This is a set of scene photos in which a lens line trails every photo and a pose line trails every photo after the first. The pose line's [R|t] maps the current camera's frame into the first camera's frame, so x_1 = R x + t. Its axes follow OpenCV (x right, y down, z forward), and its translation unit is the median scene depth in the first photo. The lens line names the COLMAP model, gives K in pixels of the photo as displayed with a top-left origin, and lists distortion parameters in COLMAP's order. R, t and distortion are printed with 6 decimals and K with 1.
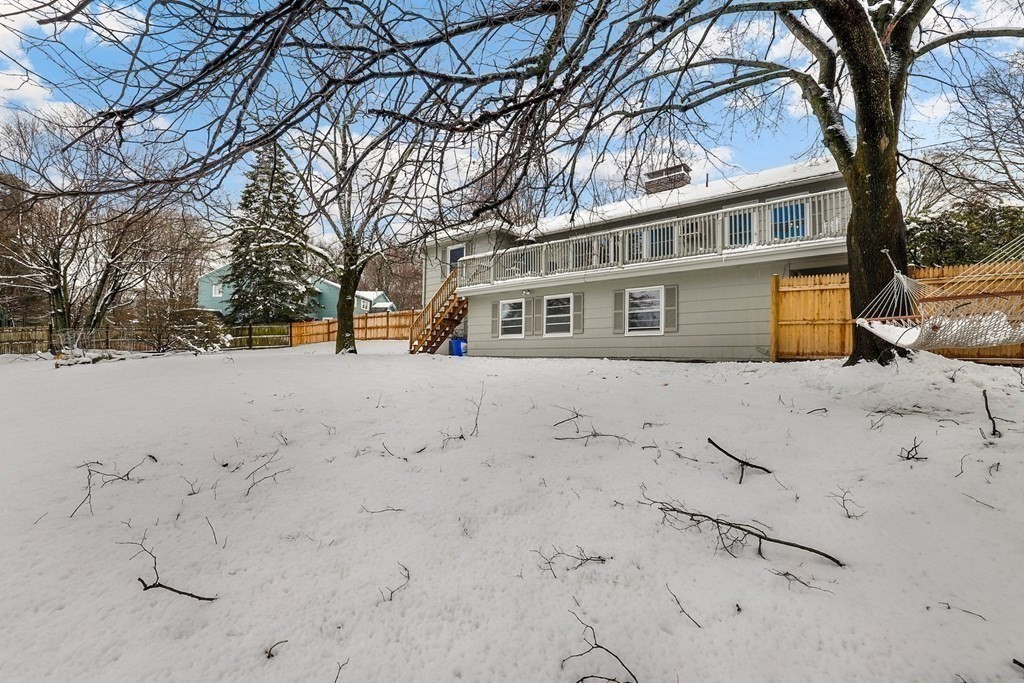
lens RADIAL K [[478.7, 0, 512.0], [0, 478.7, 341.5], [0, 0, 1]] dist [-0.003269, -0.000336]
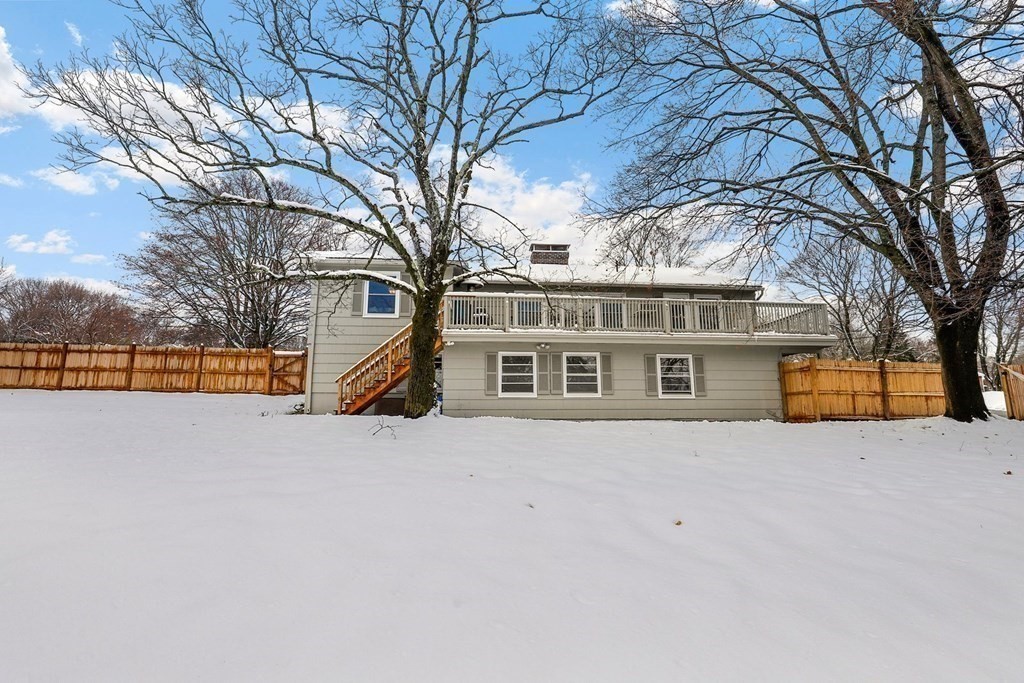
lens RADIAL K [[429.5, 0, 512.0], [0, 429.5, 341.5], [0, 0, 1]] dist [-0.032242, -0.000073]
pose [[0.701885, 0.123908, 0.701430, -0.620080], [-0.020036, 0.987798, -0.154446, 0.015103], [-0.712008, 0.094350, 0.695803, 0.529254]]
